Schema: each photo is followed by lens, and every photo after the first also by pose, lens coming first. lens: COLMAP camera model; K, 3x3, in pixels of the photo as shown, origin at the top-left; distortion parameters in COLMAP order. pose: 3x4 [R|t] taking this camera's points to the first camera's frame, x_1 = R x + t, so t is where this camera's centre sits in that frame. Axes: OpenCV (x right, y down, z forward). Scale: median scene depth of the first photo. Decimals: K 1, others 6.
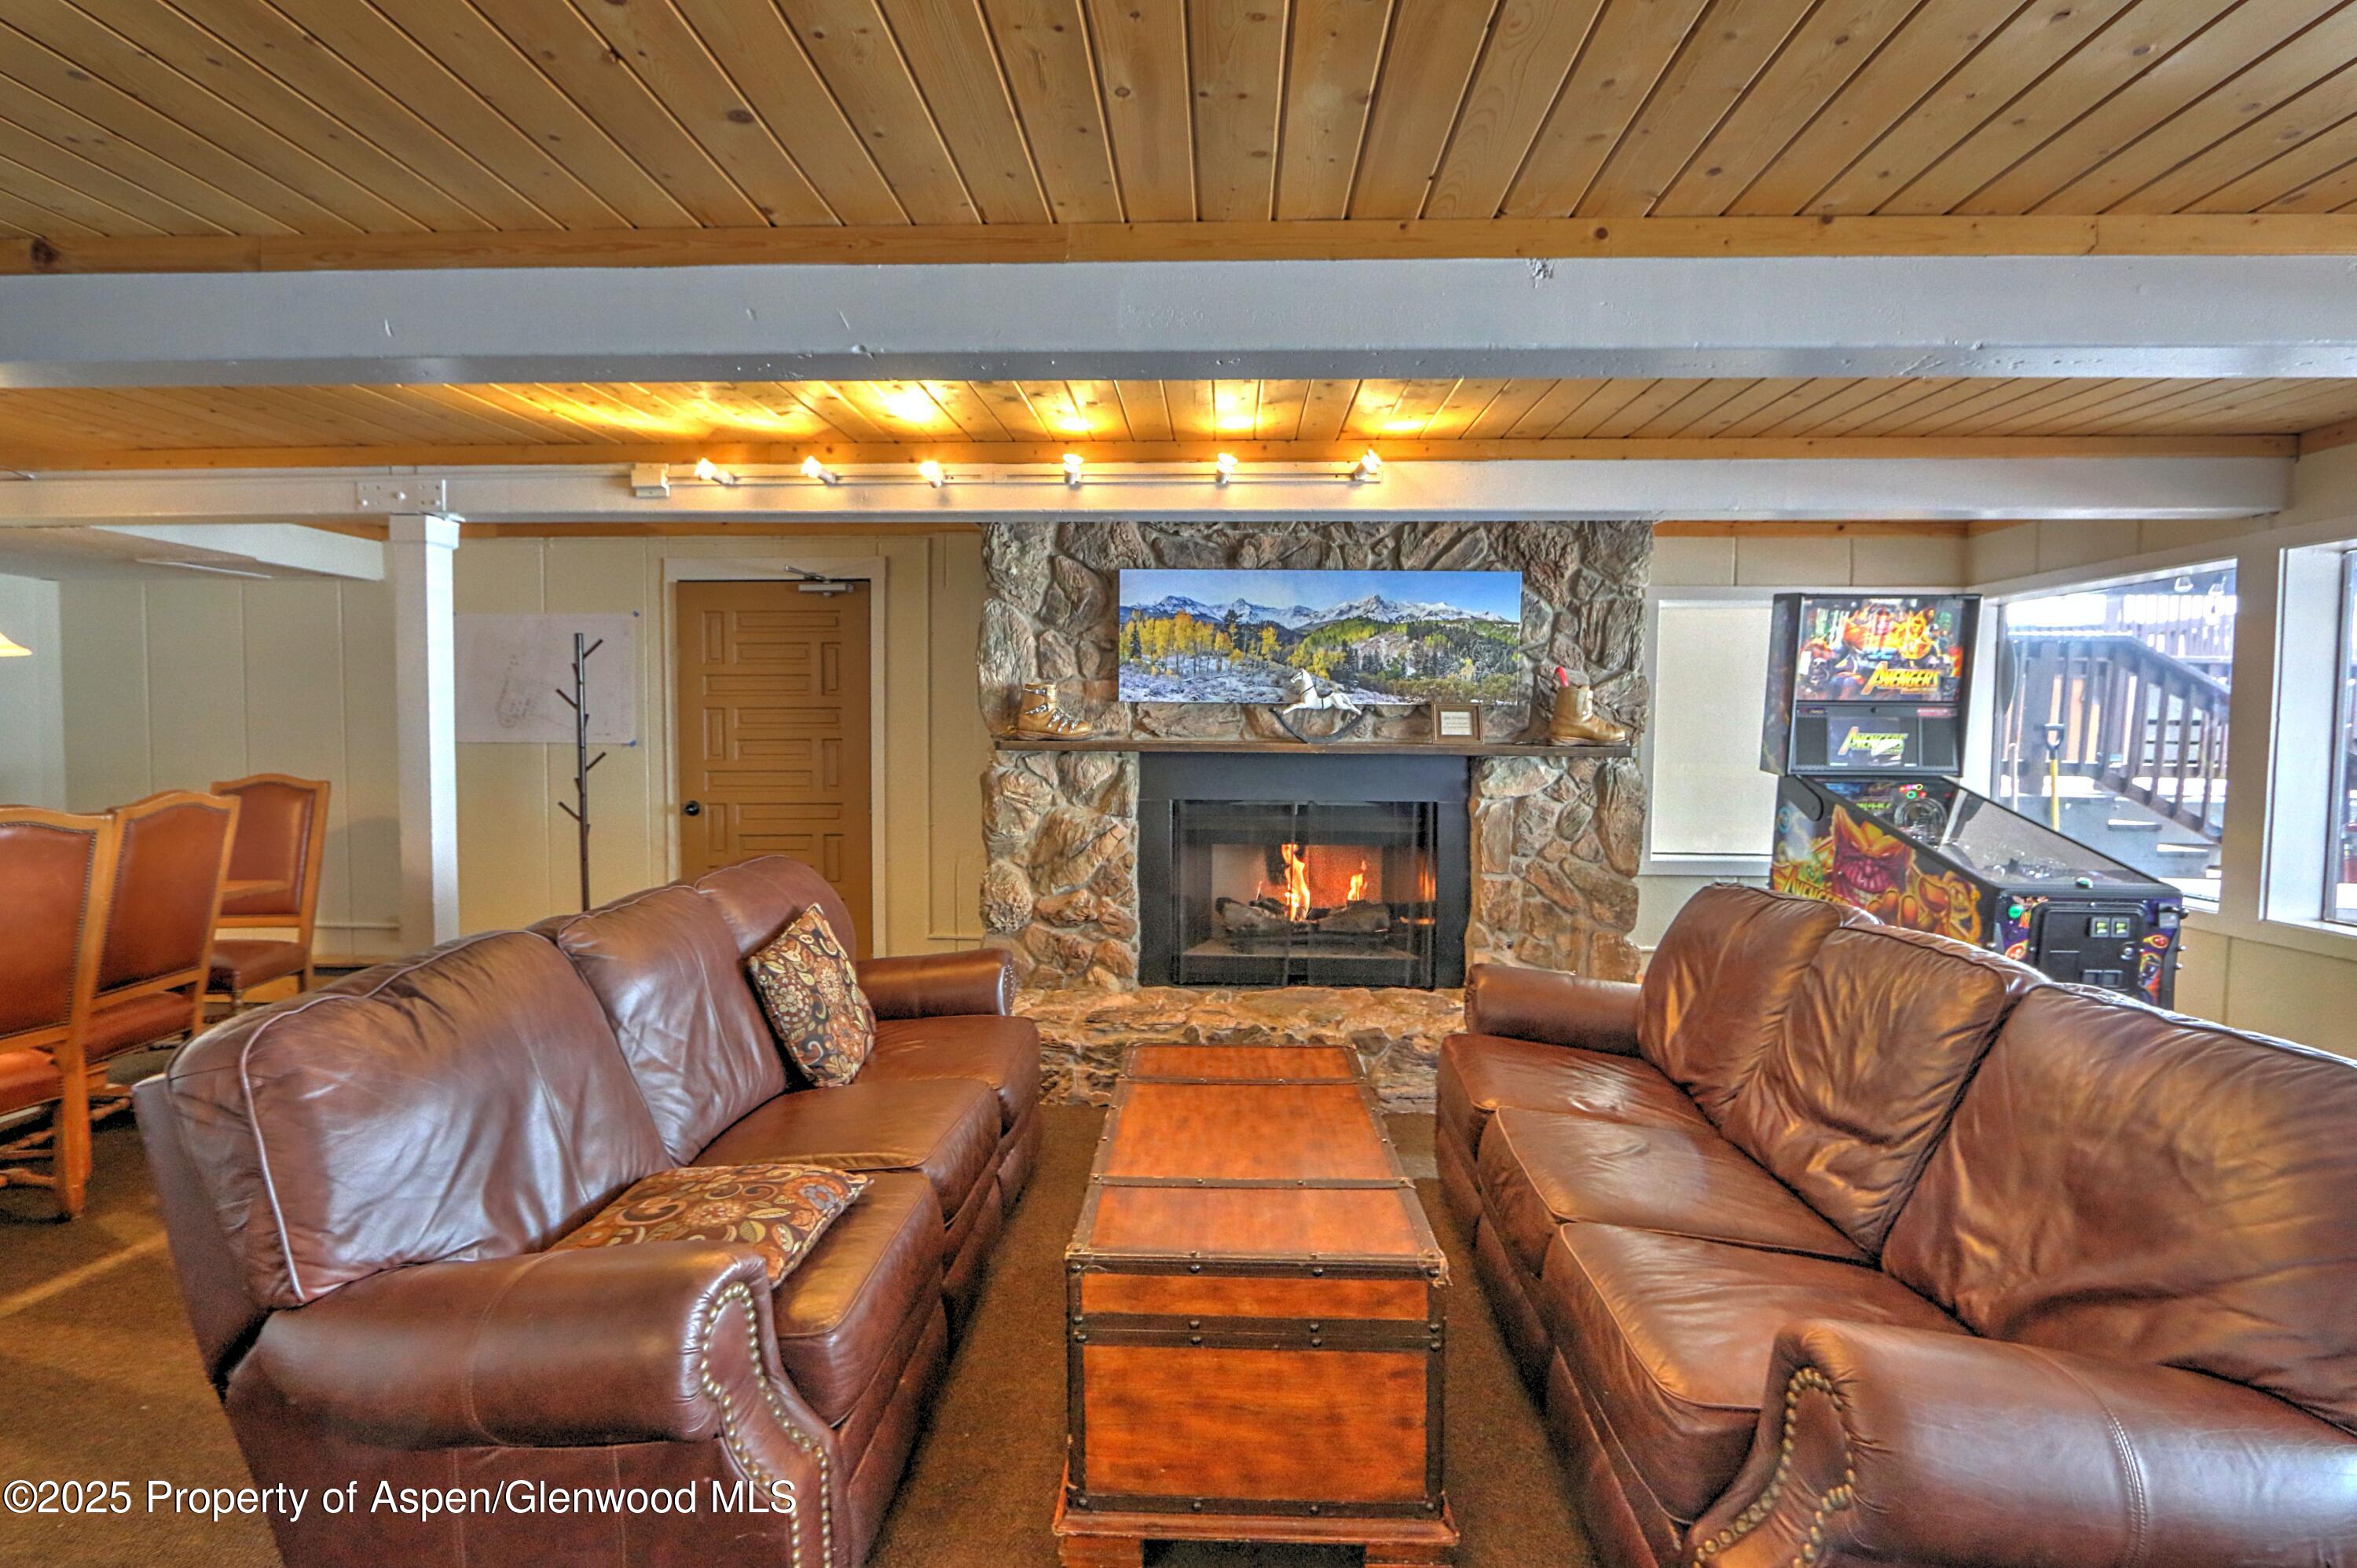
lens RADIAL K [[1169.5, 0, 1149.5], [0, 1169.5, 780.8], [0, 0, 1]] dist [-0.035406, 0.013150]
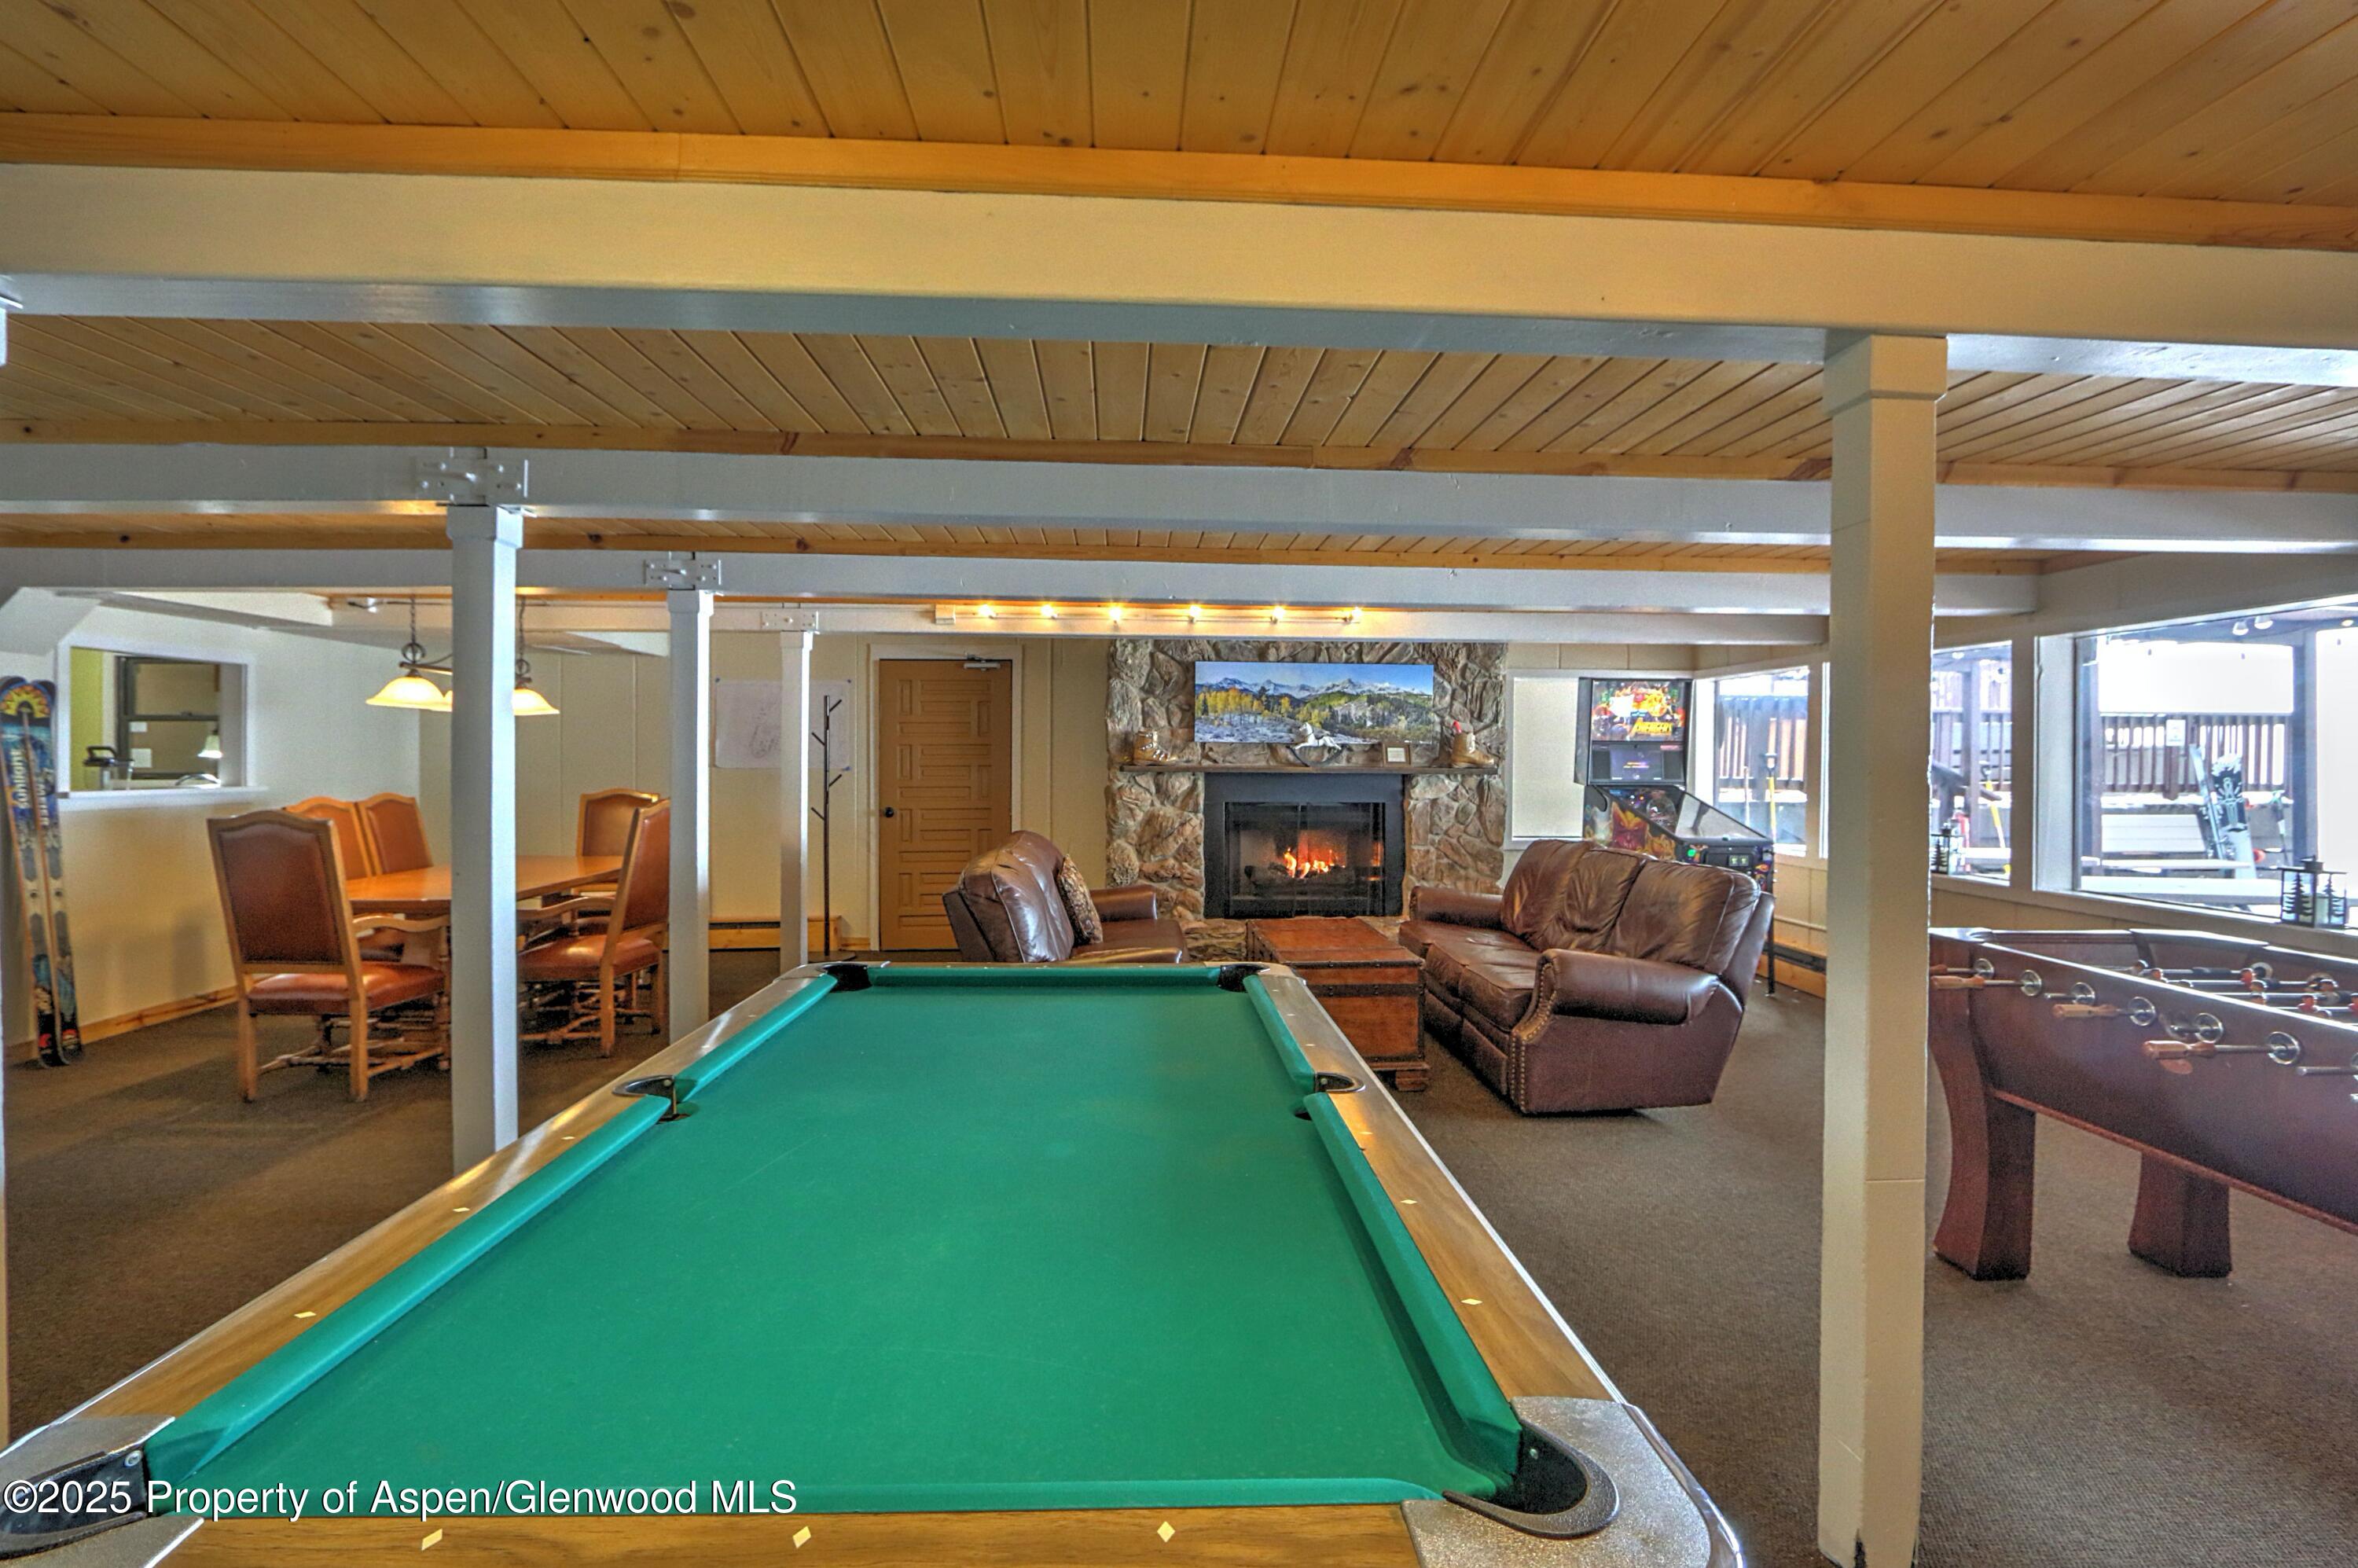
lens RADIAL K [[1155.8, 0, 1178.0], [0, 1155.8, 760.8], [0, 0, 1]] dist [-0.032598, 0.000205]
pose [[0.993967, -0.001536, 0.109671, -0.227619], [0.006165, 0.999103, -0.041886, 0.026353], [-0.109509, 0.042309, 0.993085, -0.603433]]
